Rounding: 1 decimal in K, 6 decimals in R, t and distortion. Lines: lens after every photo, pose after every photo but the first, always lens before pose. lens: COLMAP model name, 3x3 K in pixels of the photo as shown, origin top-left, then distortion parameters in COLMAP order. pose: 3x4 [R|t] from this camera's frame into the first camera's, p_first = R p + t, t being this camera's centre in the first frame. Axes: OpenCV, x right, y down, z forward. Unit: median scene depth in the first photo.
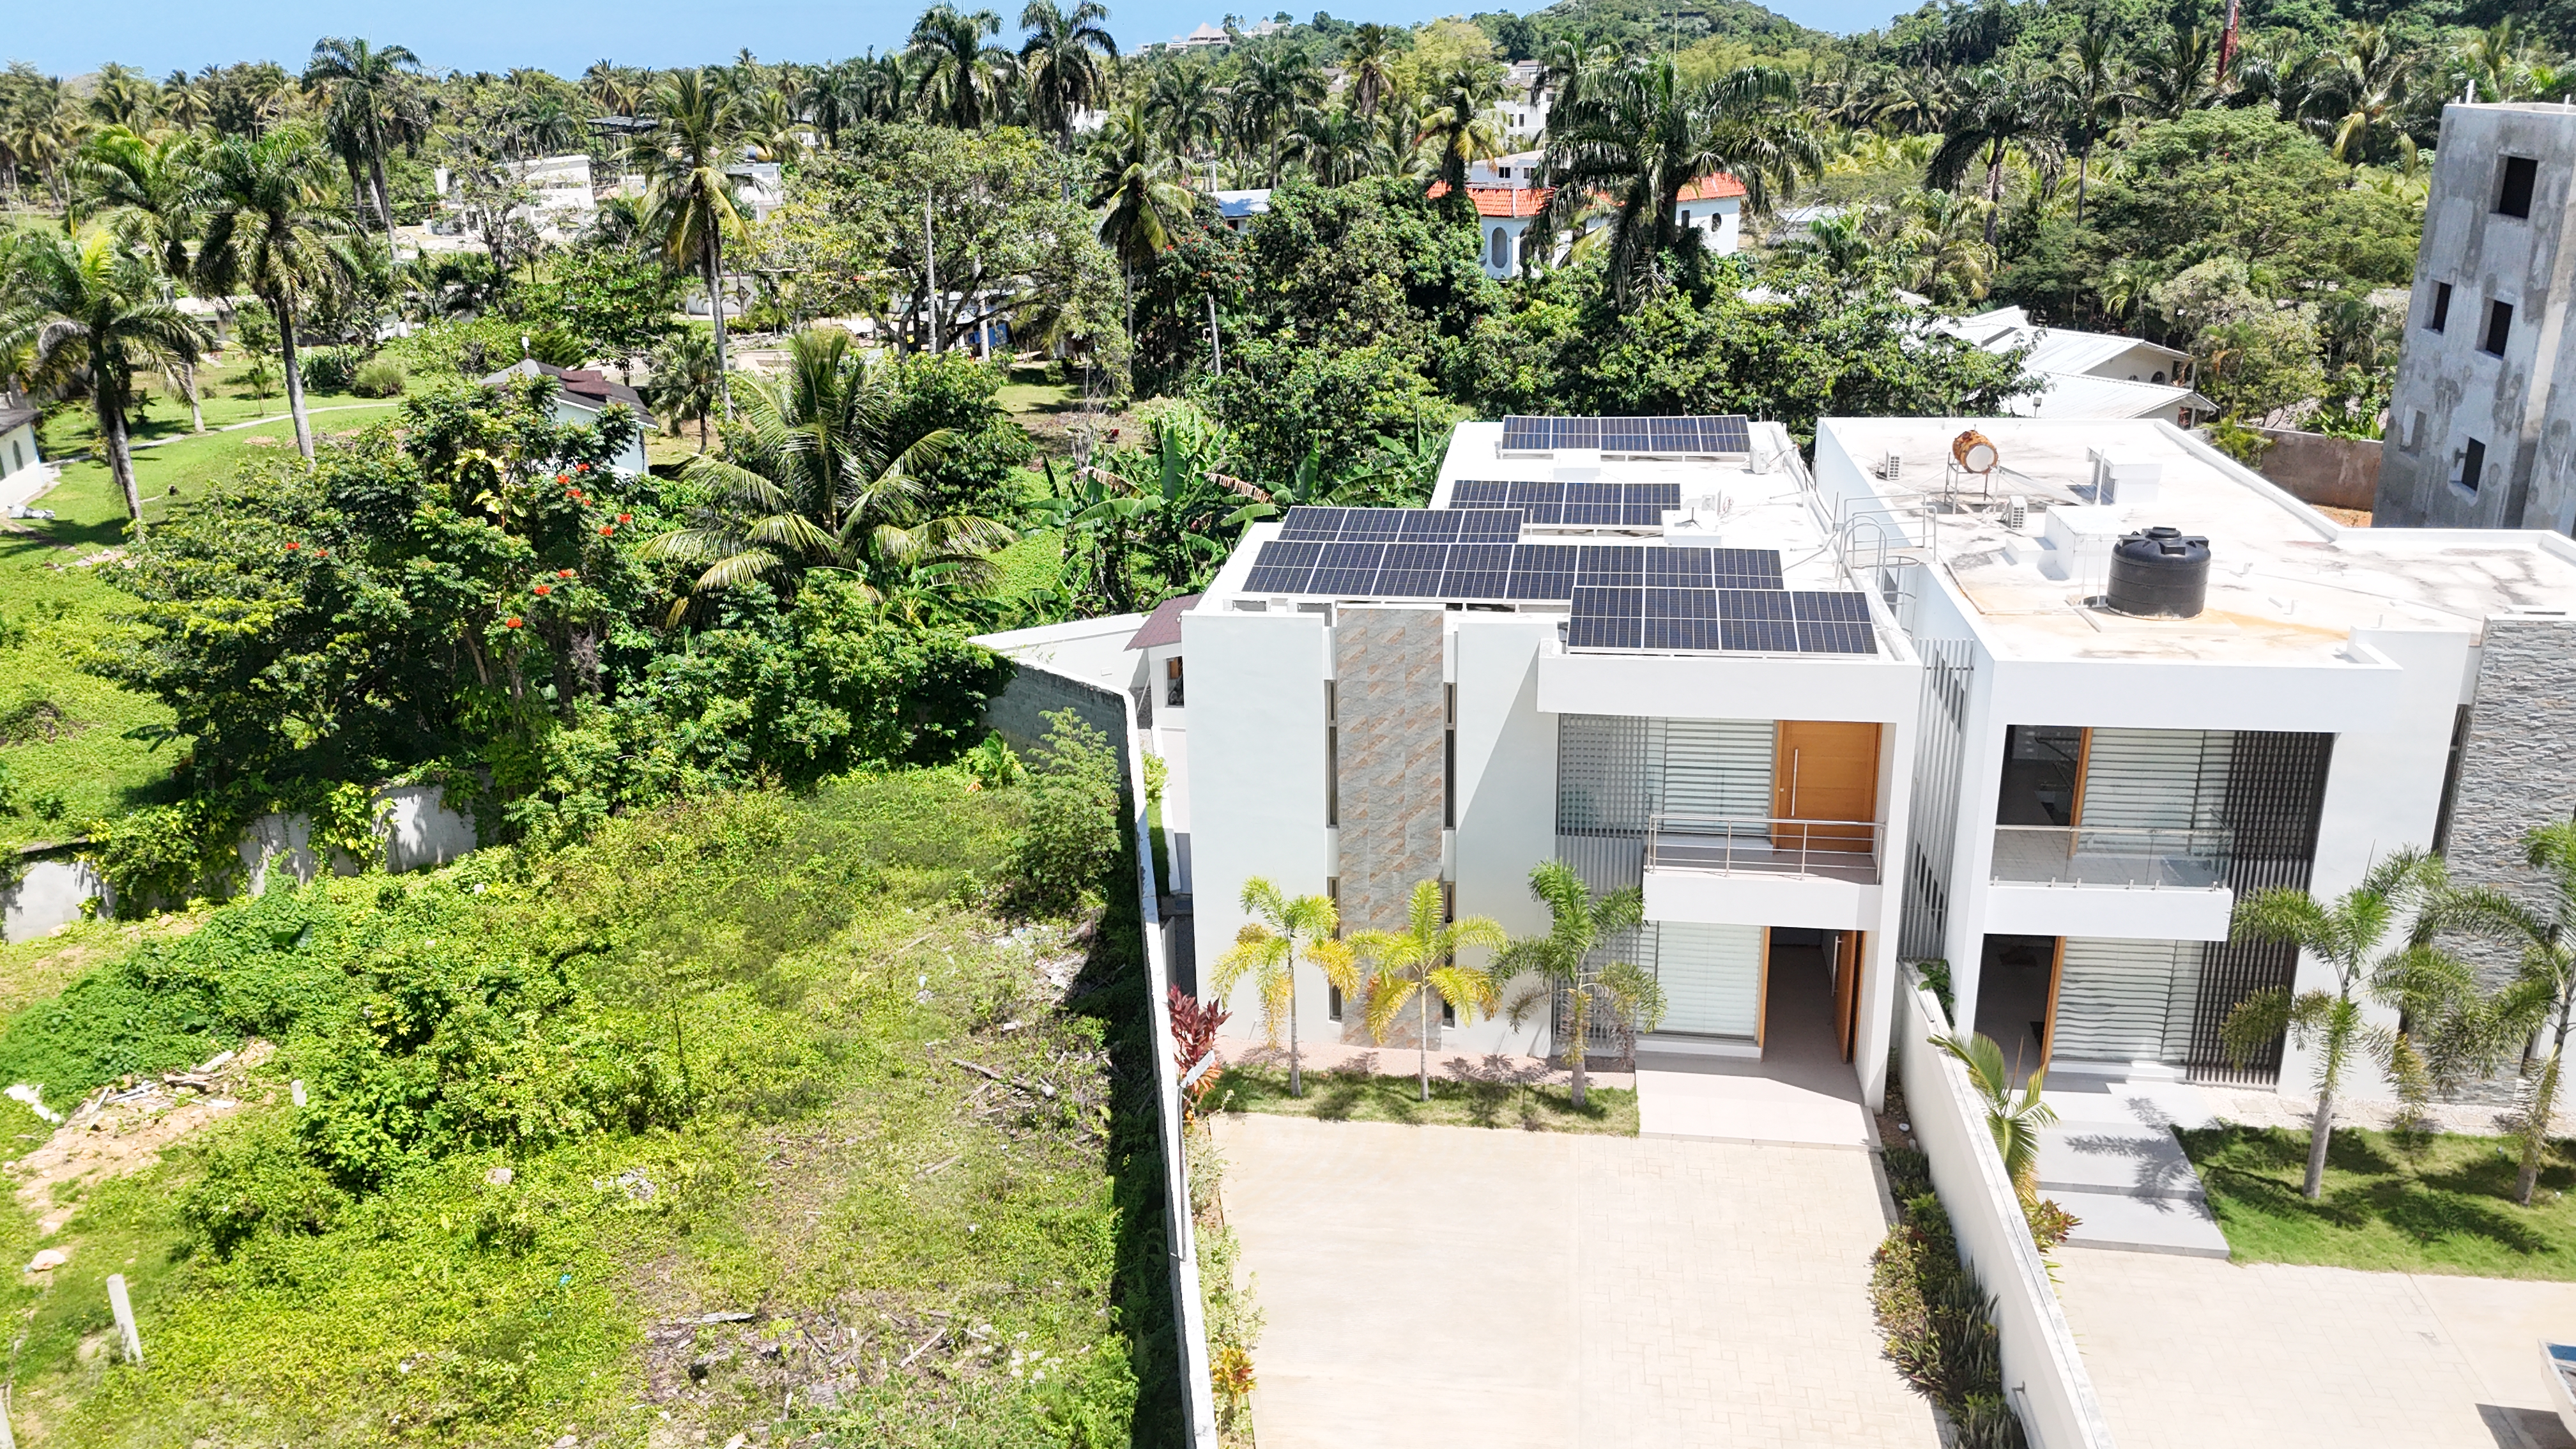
lens RADIAL K [[1911.1, 0, 1288.4], [0, 1911.1, 704.2], [0, 0, 1]] dist [0.075294, -0.066554]
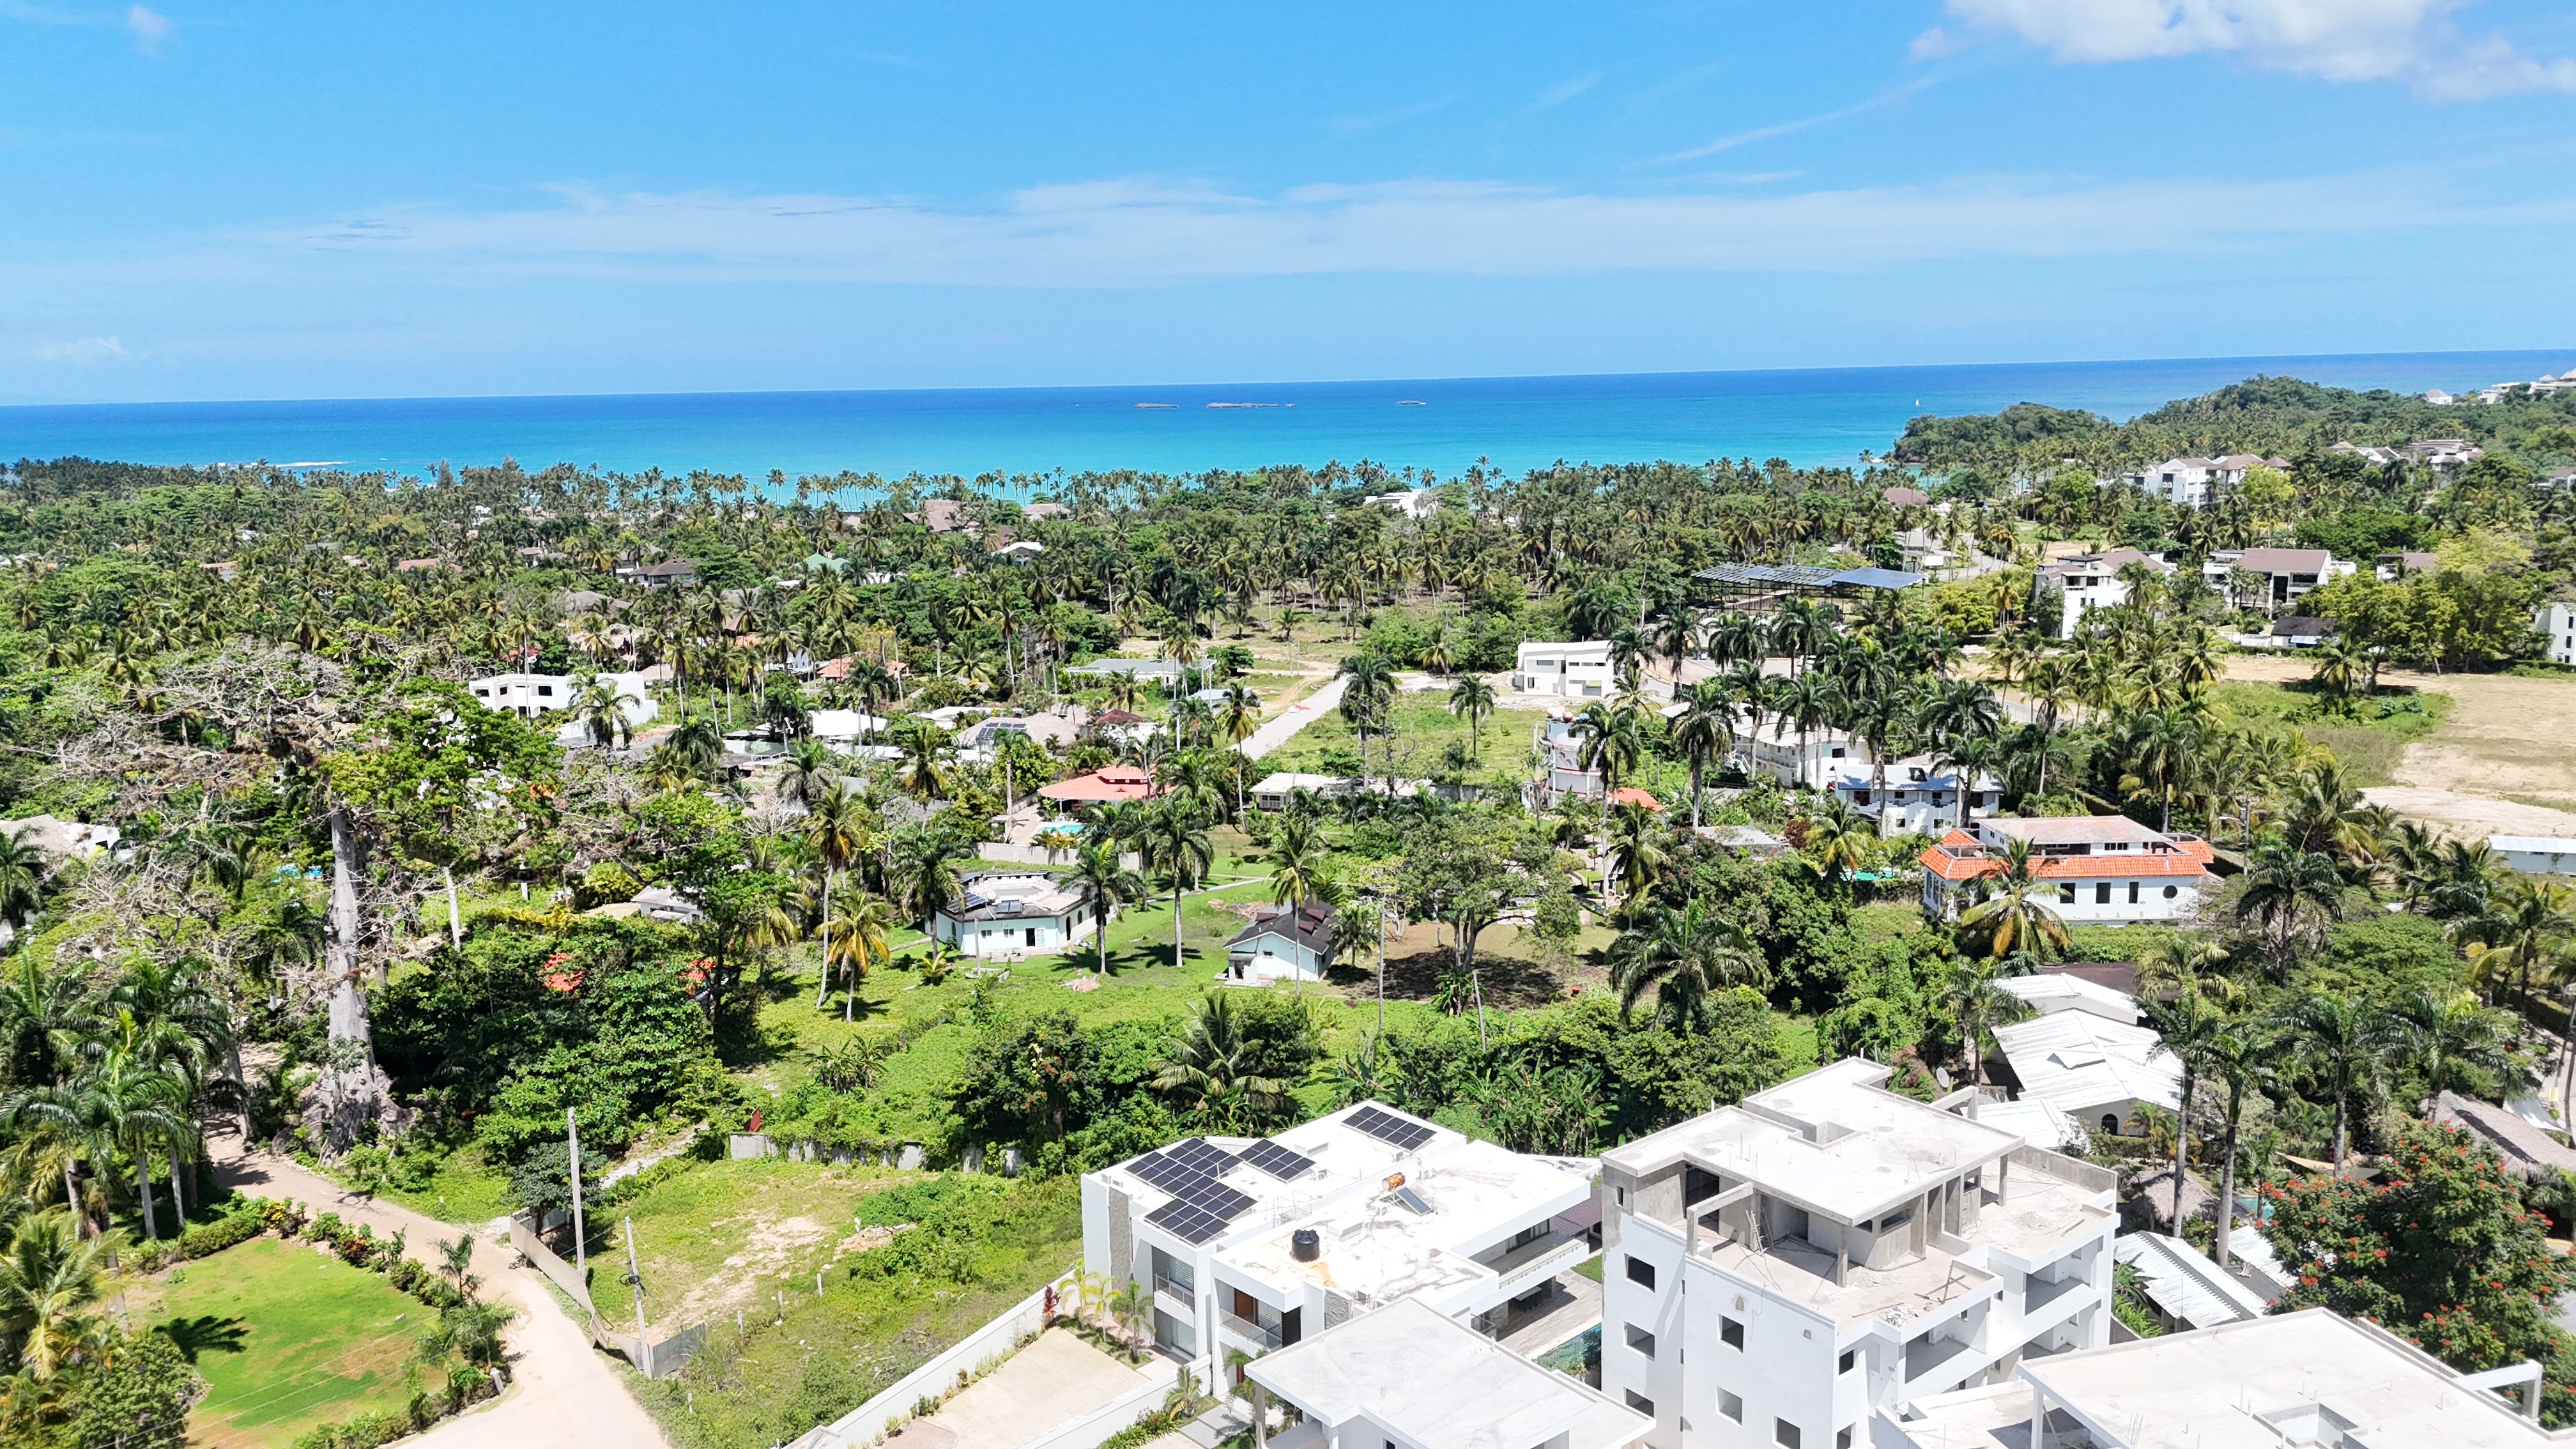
lens RADIAL K [[1911.1, 0, 1289.6], [0, 1911.1, 725.6], [0, 0, 1]] dist [0.075294, -0.066554]
pose [[0.776855, 0.119680, -0.618202, 1.676964], [-0.192923, 0.979795, -0.052751, -0.538583], [0.599398, 0.160245, 0.784247, -1.179103]]
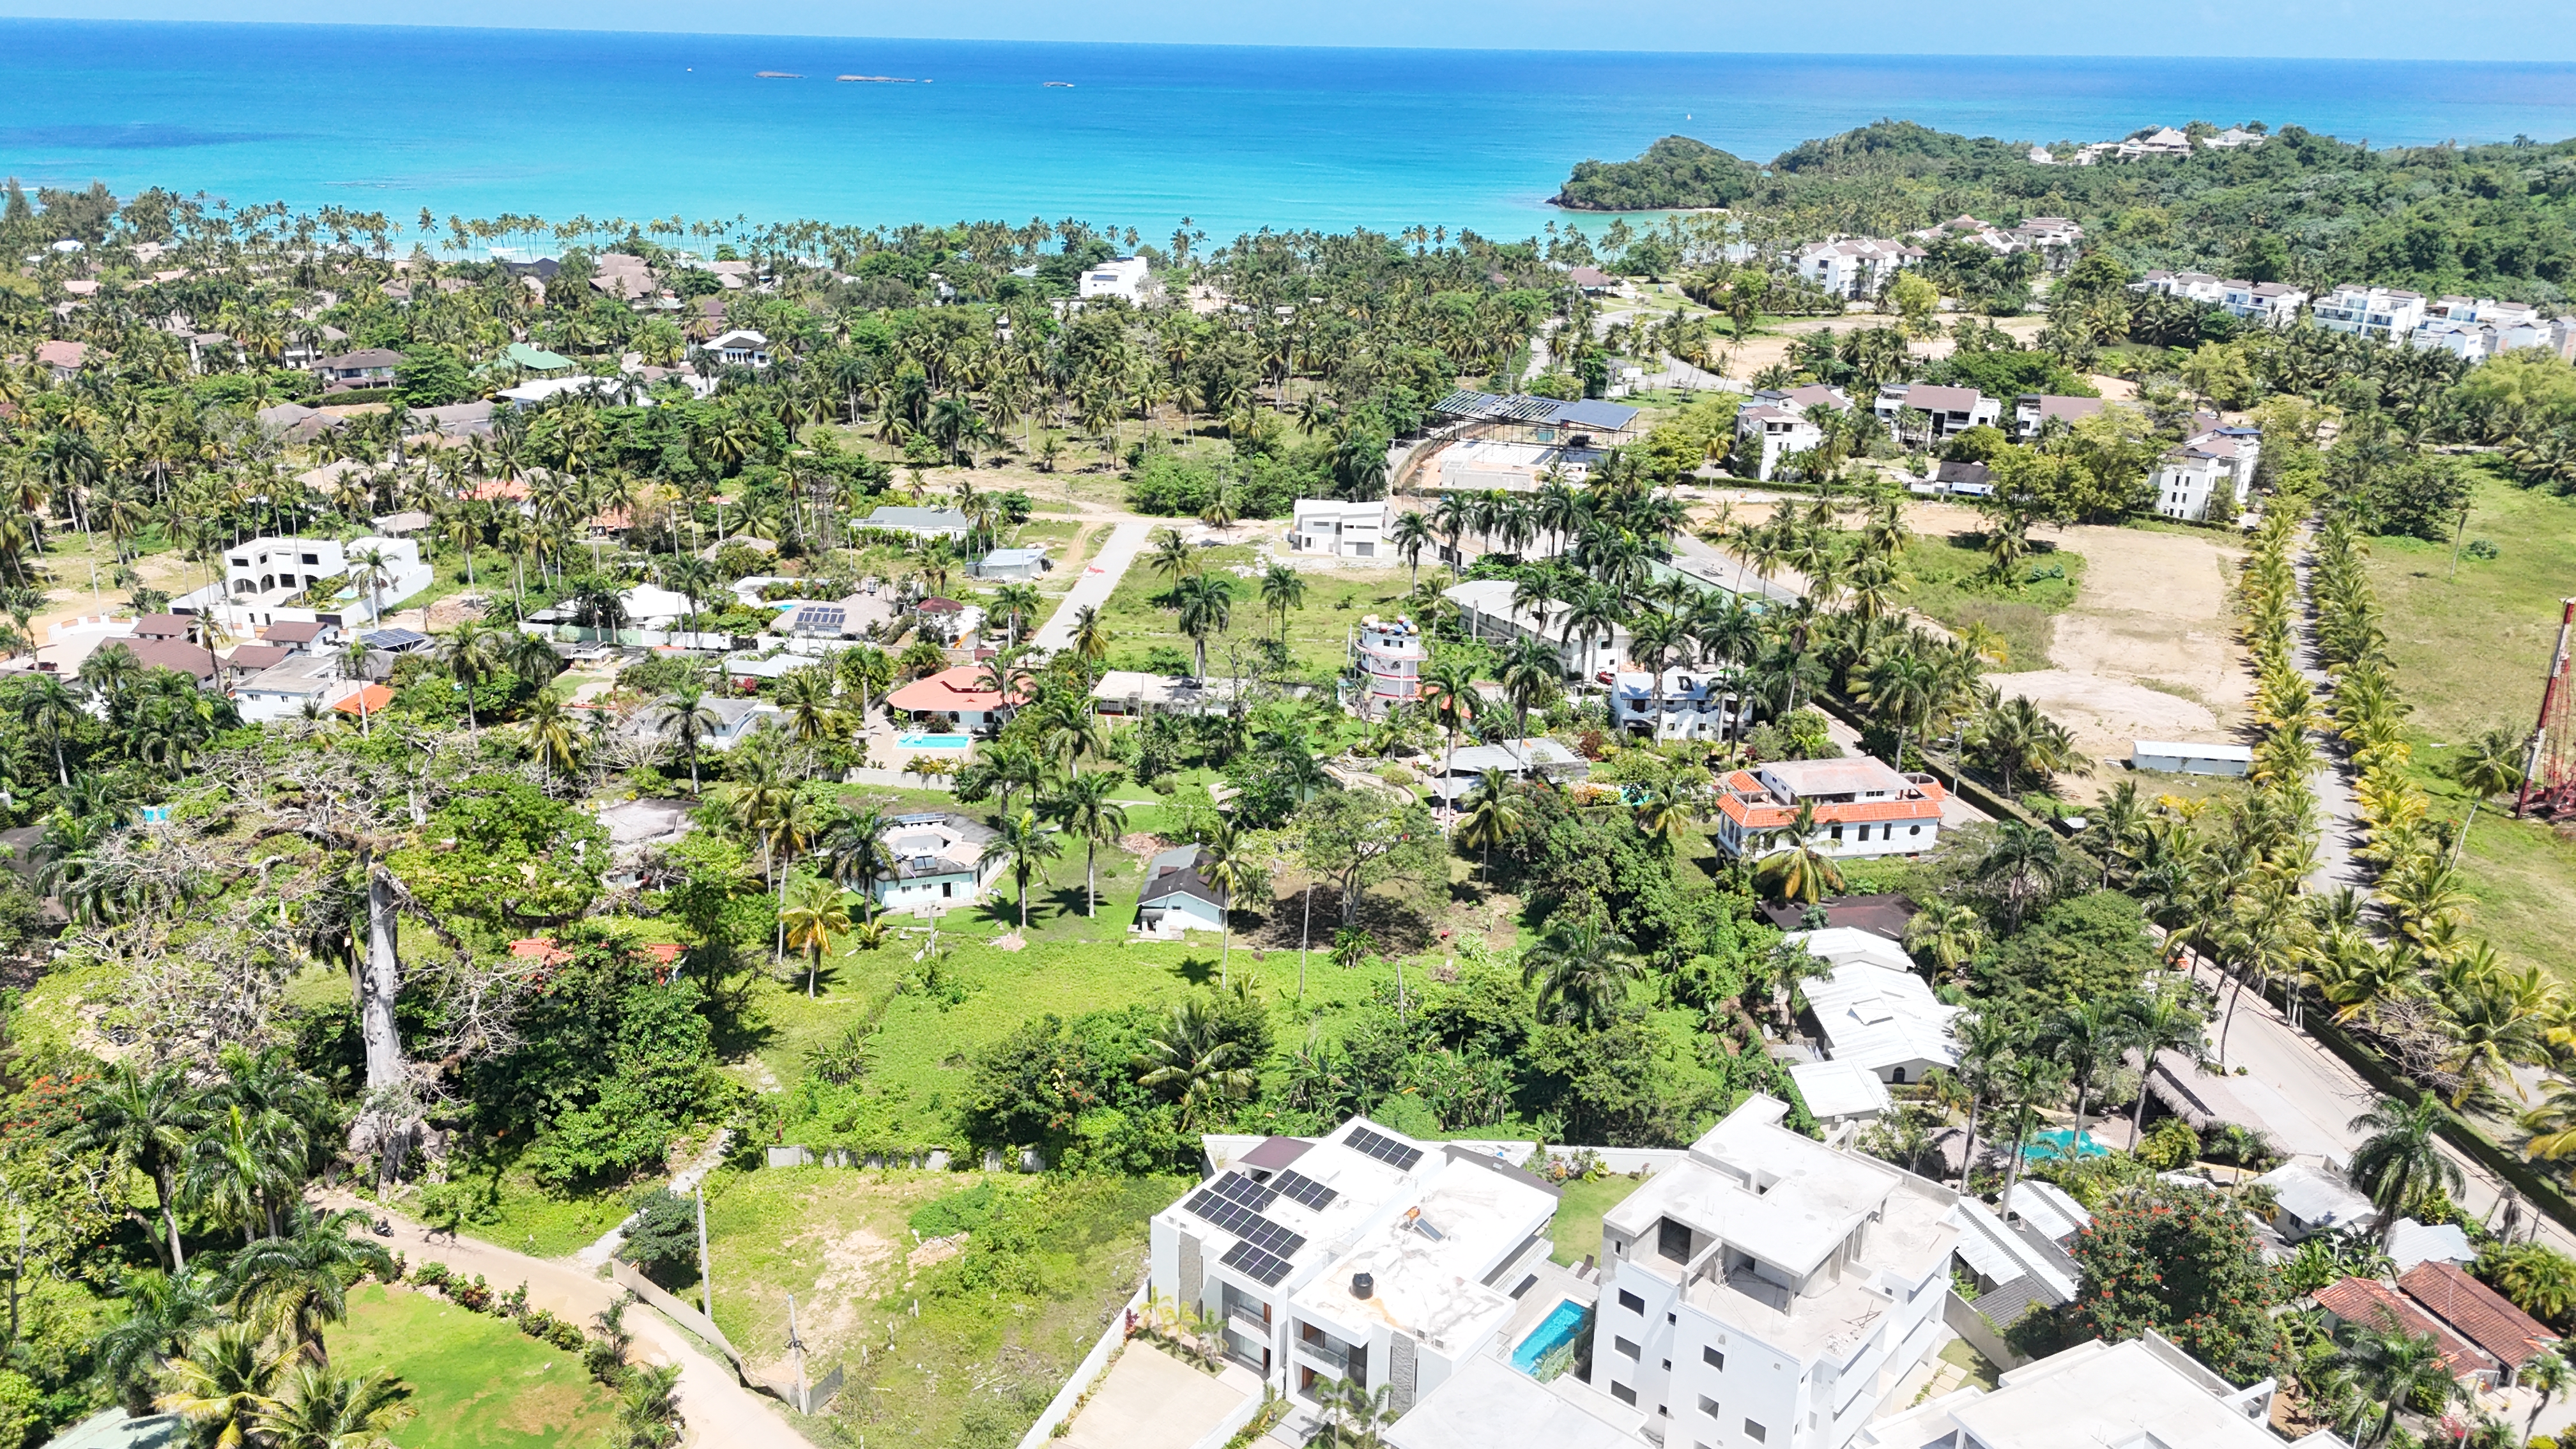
lens RADIAL K [[1911.1, 0, 1291.1], [0, 1911.1, 727.0], [0, 0, 1]] dist [0.075294, -0.066554]
pose [[0.878270, 0.196249, -0.436038, 1.350255], [-0.182727, 0.980434, 0.073216, -1.078568], [0.441875, 0.015373, 0.896945, -1.938664]]
